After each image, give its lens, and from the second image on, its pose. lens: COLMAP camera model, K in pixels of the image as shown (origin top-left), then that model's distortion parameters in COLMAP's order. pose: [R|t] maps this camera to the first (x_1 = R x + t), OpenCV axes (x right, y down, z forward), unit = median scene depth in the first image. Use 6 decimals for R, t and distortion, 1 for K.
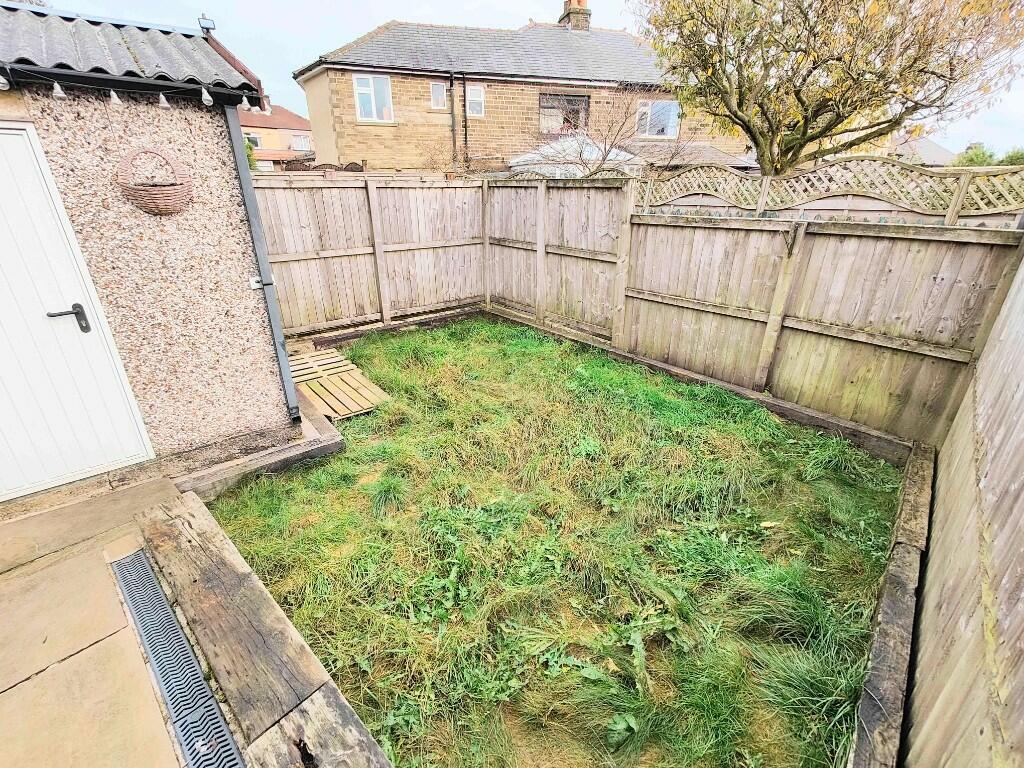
lens RADIAL K [[451.2, 0, 511.5], [0, 451.2, 380.6], [0, 0, 1]] dist [0.002701, 0.000902]
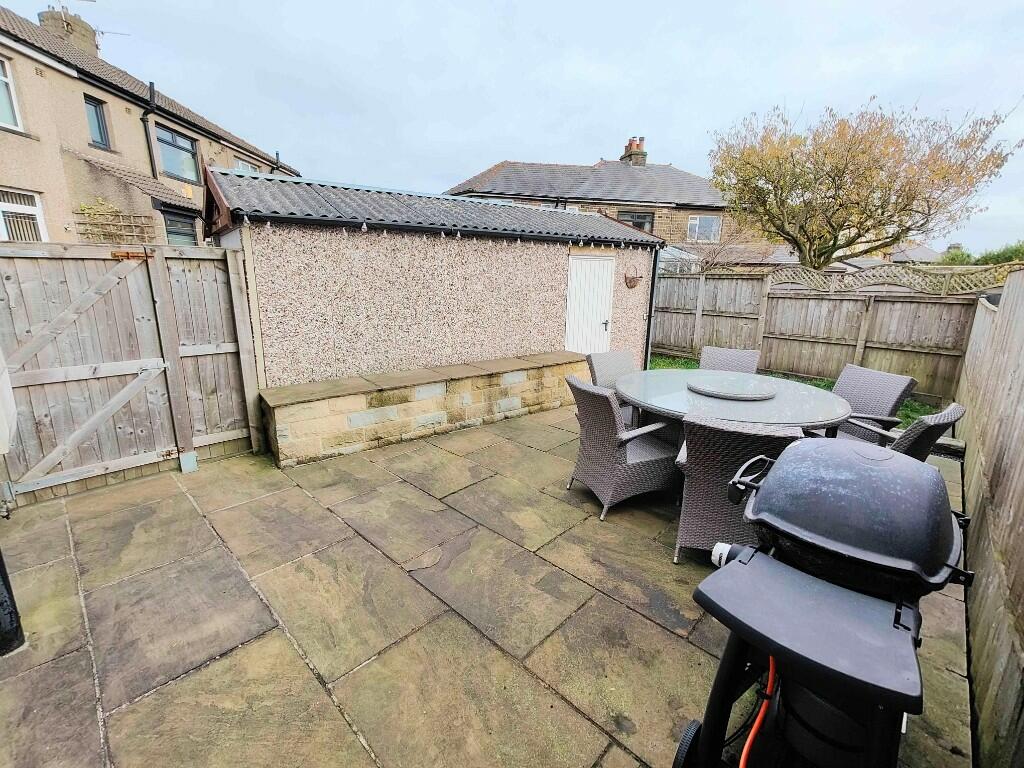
lens RADIAL K [[449.2, 0, 508.1], [0, 449.2, 381.4], [0, 0, 1]] dist [-0.000491, -0.000044]
pose [[0.999698, 0.012893, -0.020934, -0.763907], [-0.016307, 0.984939, -0.172133, 0.328134], [0.018400, 0.172422, 0.984851, -0.777052]]
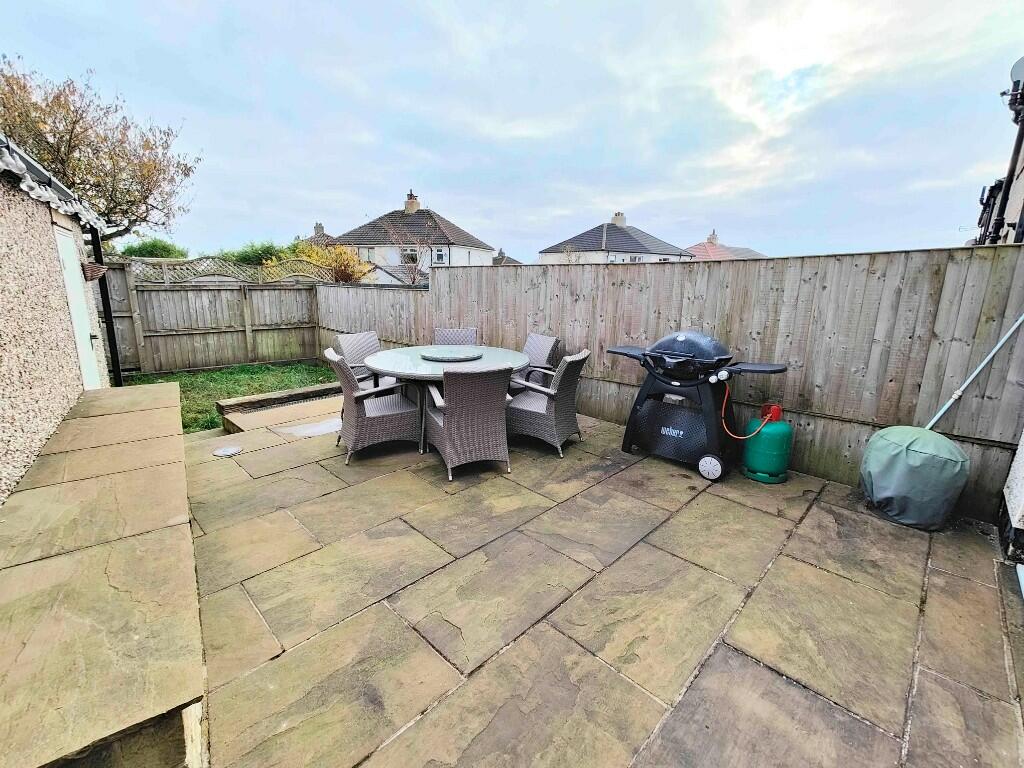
lens RADIAL K [[452.1, 0, 509.0], [0, 452.1, 379.1], [0, 0, 1]] dist [0.002003, -0.004453]
pose [[0.028183, -0.220337, 0.975017, -1.335656], [0.379840, 0.904600, 0.193444, 0.124696], [-0.924623, 0.364899, 0.109187, -0.274576]]
